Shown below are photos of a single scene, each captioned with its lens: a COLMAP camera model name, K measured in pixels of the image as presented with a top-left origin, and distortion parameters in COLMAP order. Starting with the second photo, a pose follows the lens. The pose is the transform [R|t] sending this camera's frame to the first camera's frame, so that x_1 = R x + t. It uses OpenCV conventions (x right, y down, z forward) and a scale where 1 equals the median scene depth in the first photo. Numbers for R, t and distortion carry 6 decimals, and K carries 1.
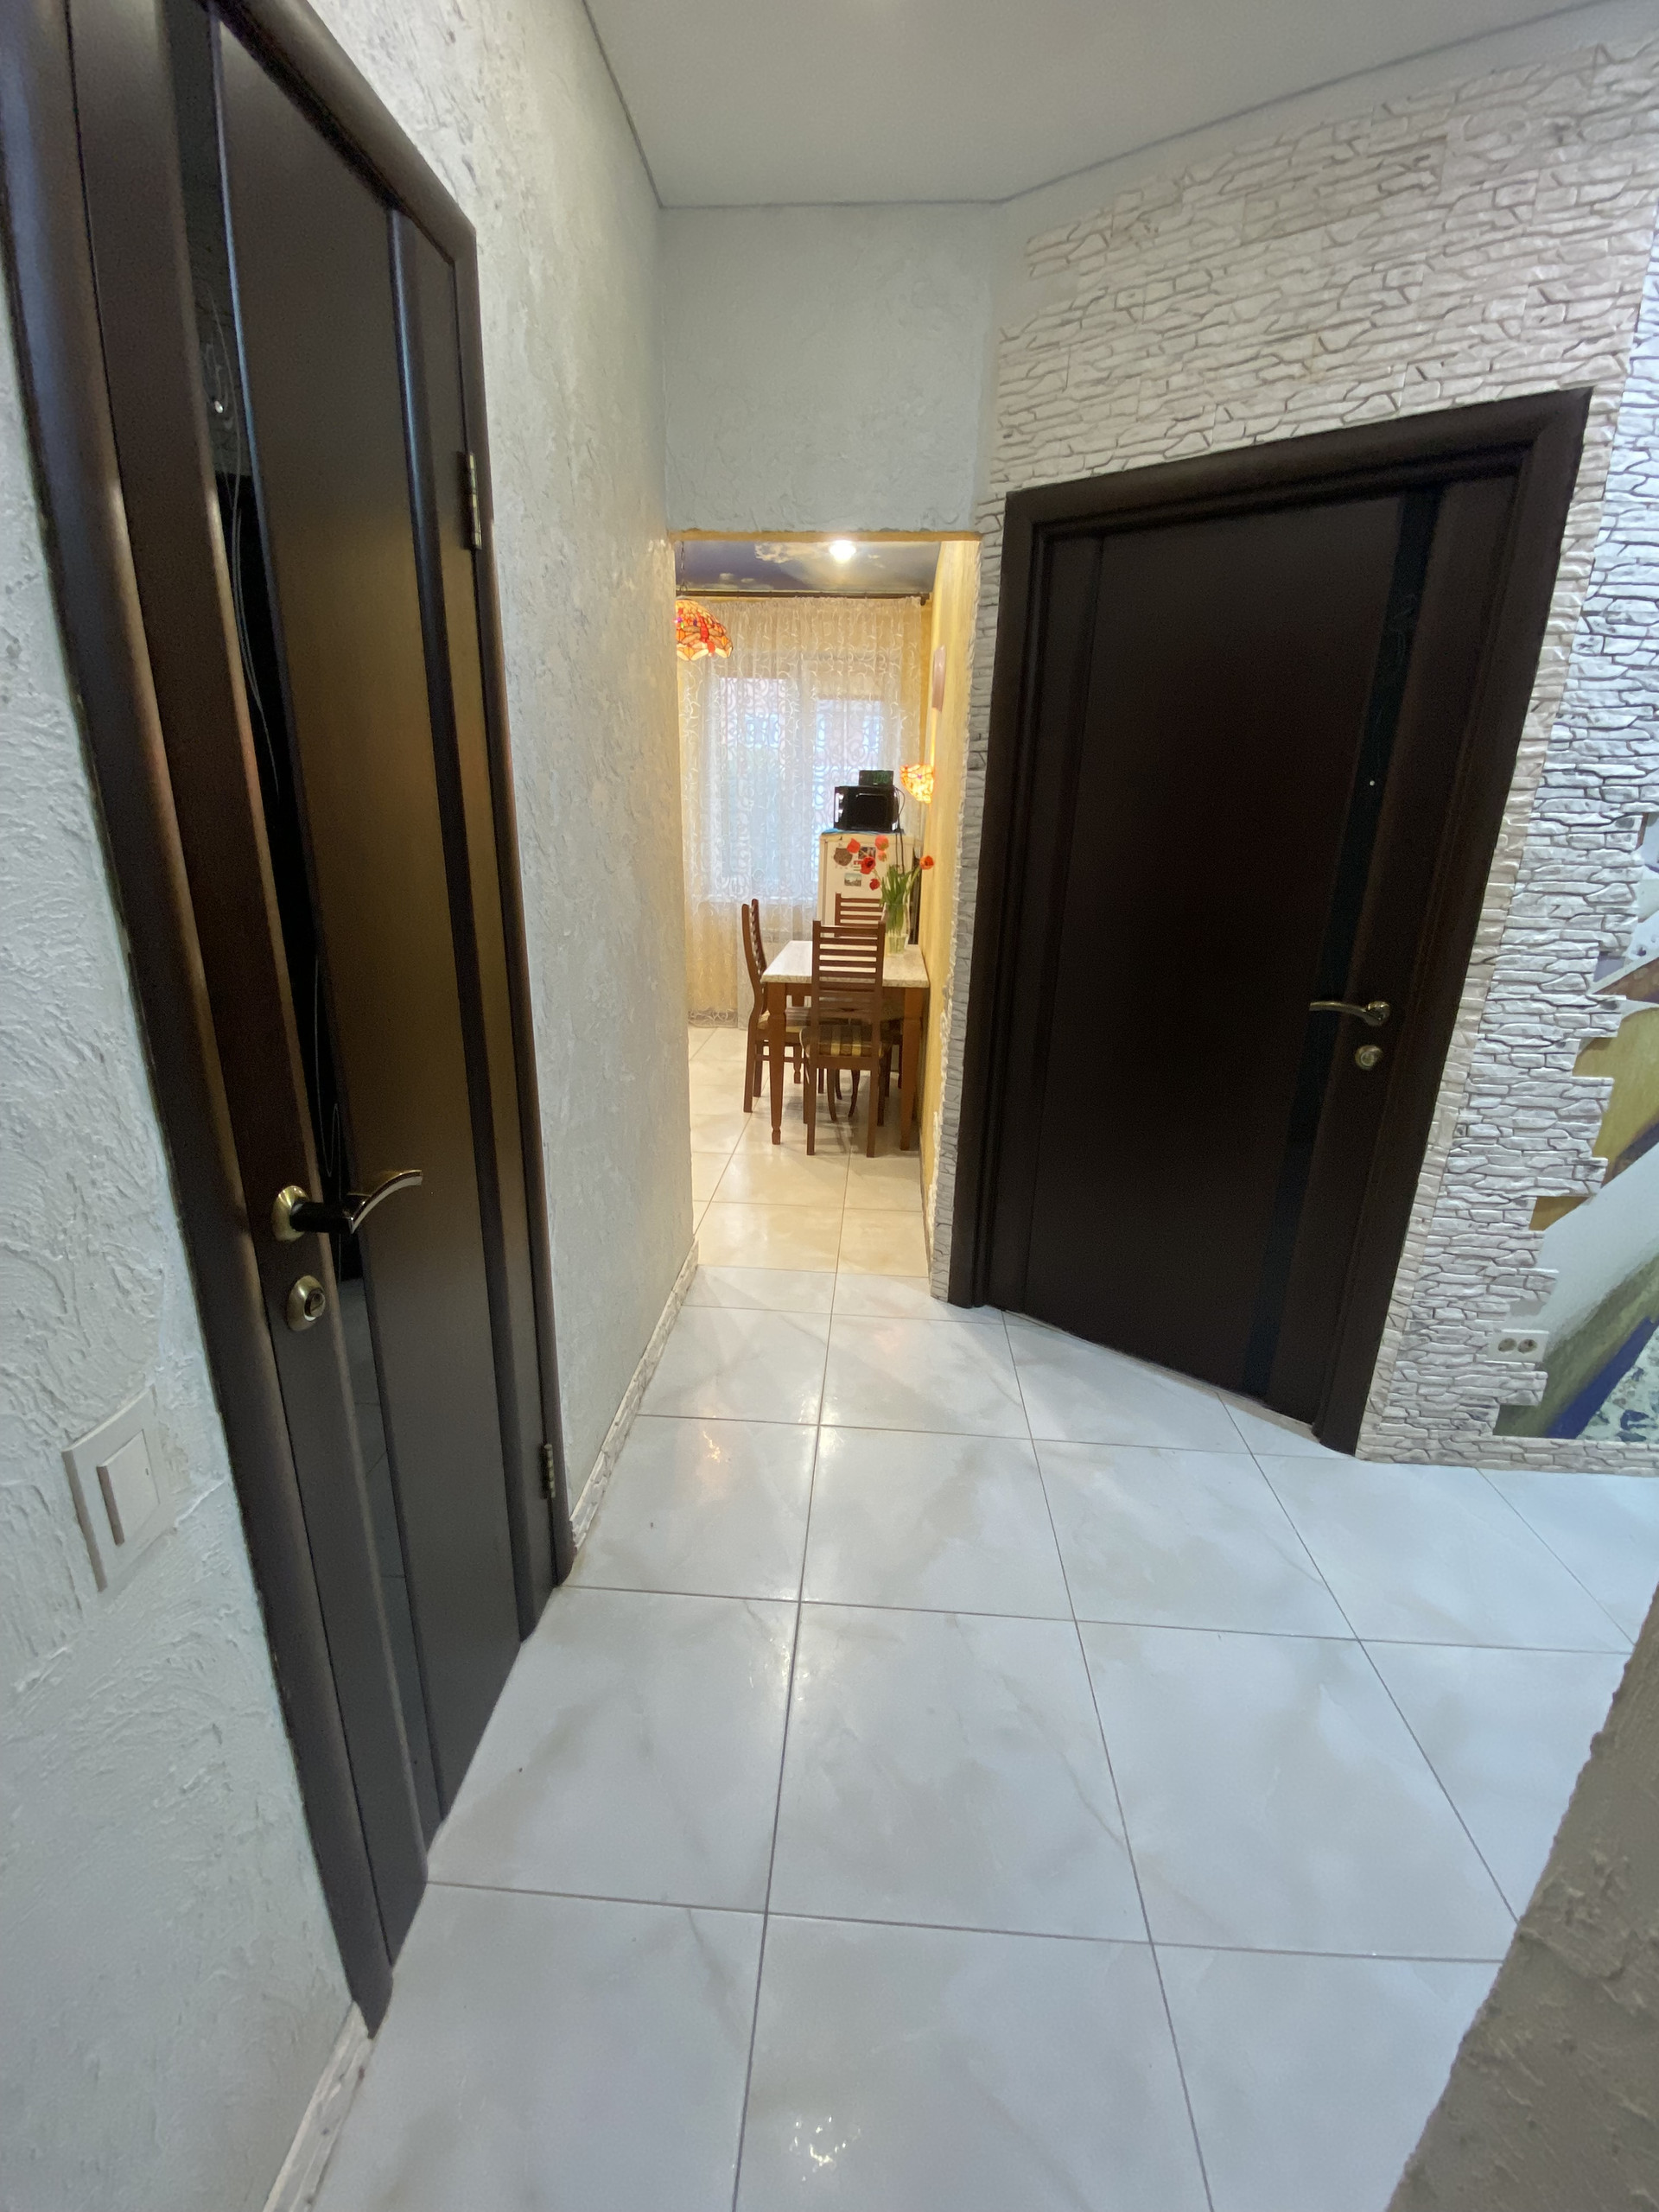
lens RADIAL K [[899.5, 0, 810.5], [0, 899.5, 1107.4], [0, 0, 1]] dist [0.010697, -0.014150]
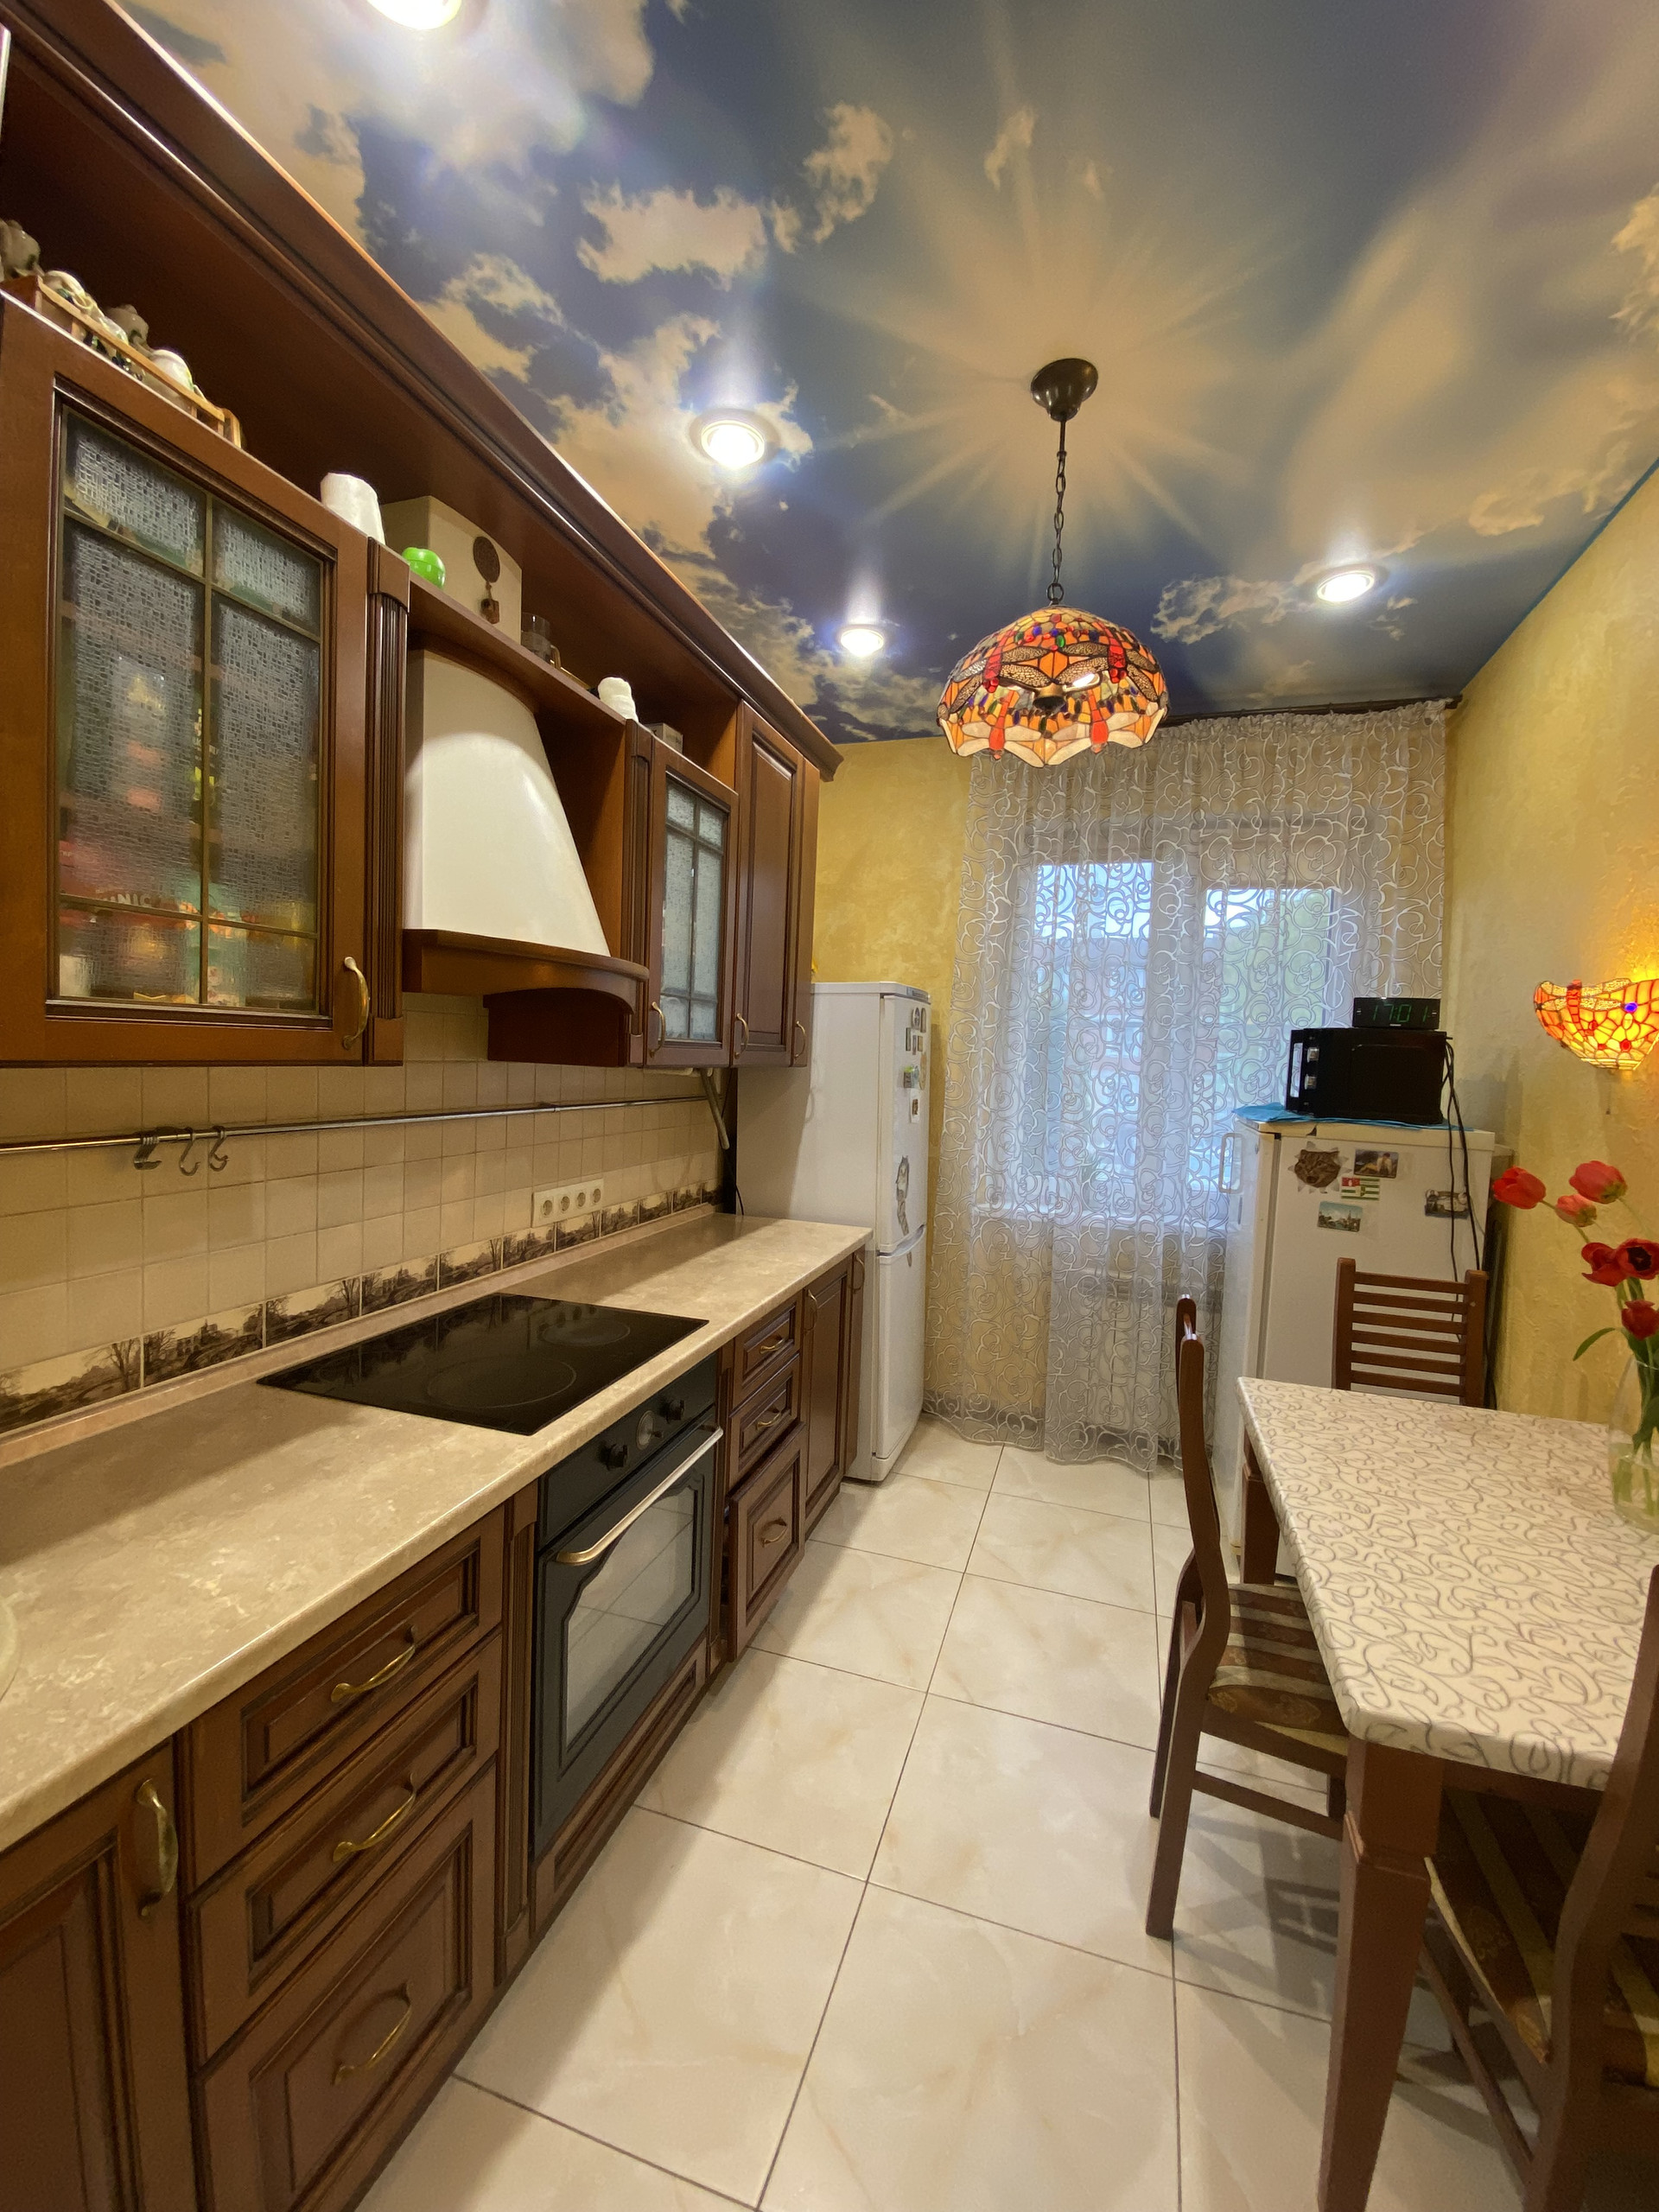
lens RADIAL K [[899.5, 0, 826.9], [0, 899.5, 1099.4], [0, 0, 1]] dist [0.010697, -0.014150]
pose [[0.971051, 0.025036, -0.237555, -0.280398], [-0.087498, 0.962652, -0.256213, -0.453979], [0.222268, 0.269582, 0.936975, 1.299552]]
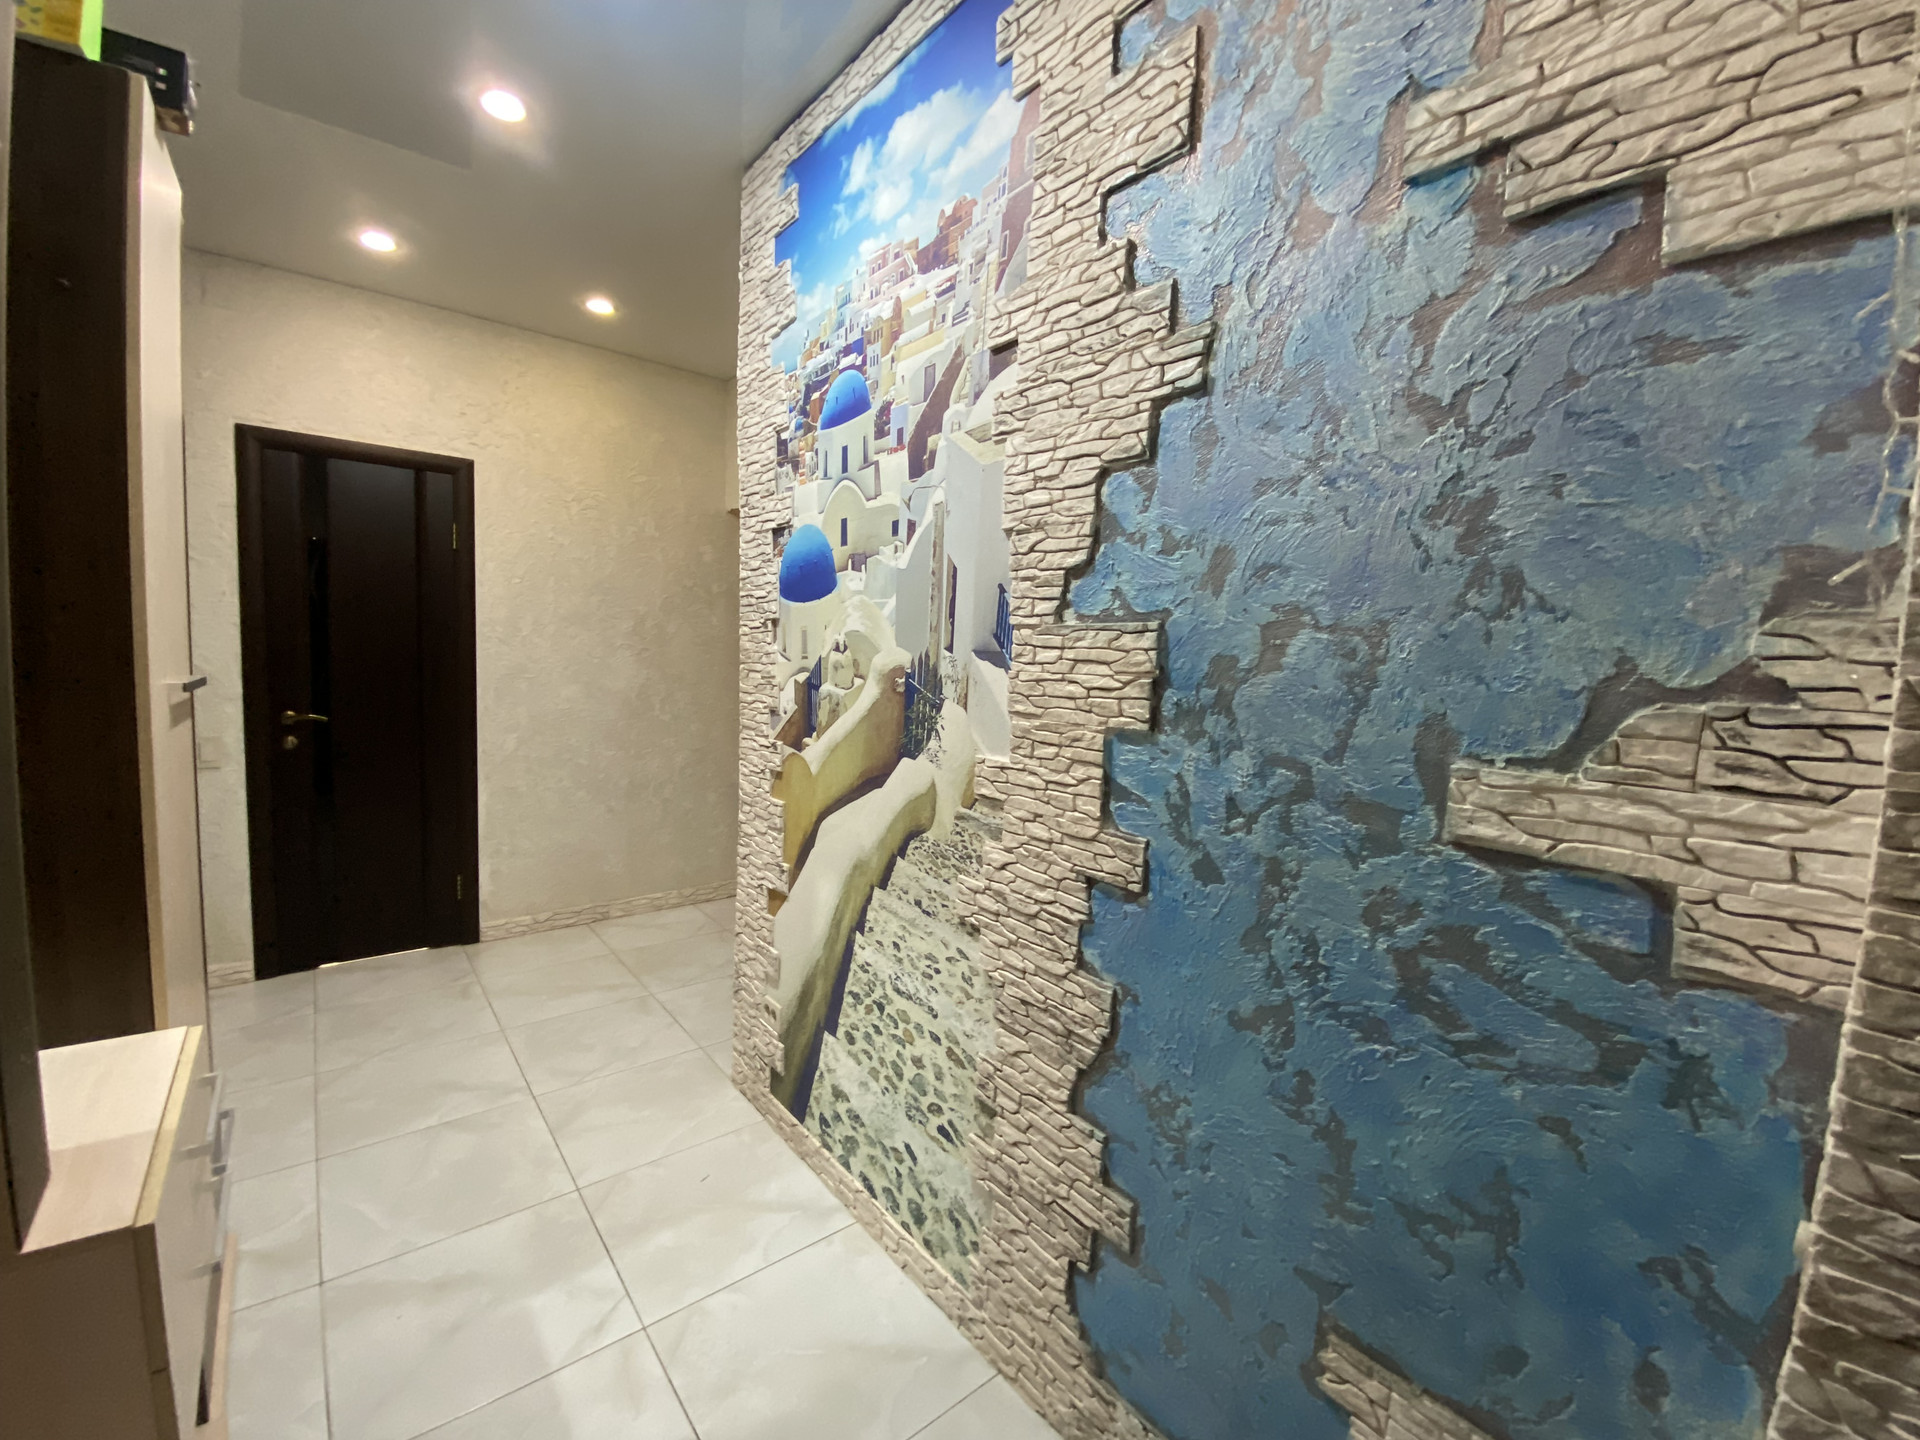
lens RADIAL K [[780.7, 0, 961.5], [0, 780.7, 711.0], [0, 0, 1]] dist [0.010697, -0.014150]
pose [[0.687028, 0.056948, -0.724396, 1.815114], [-0.241881, 0.957993, -0.154091, -0.045247], [0.685191, 0.281082, 0.671942, 0.320012]]
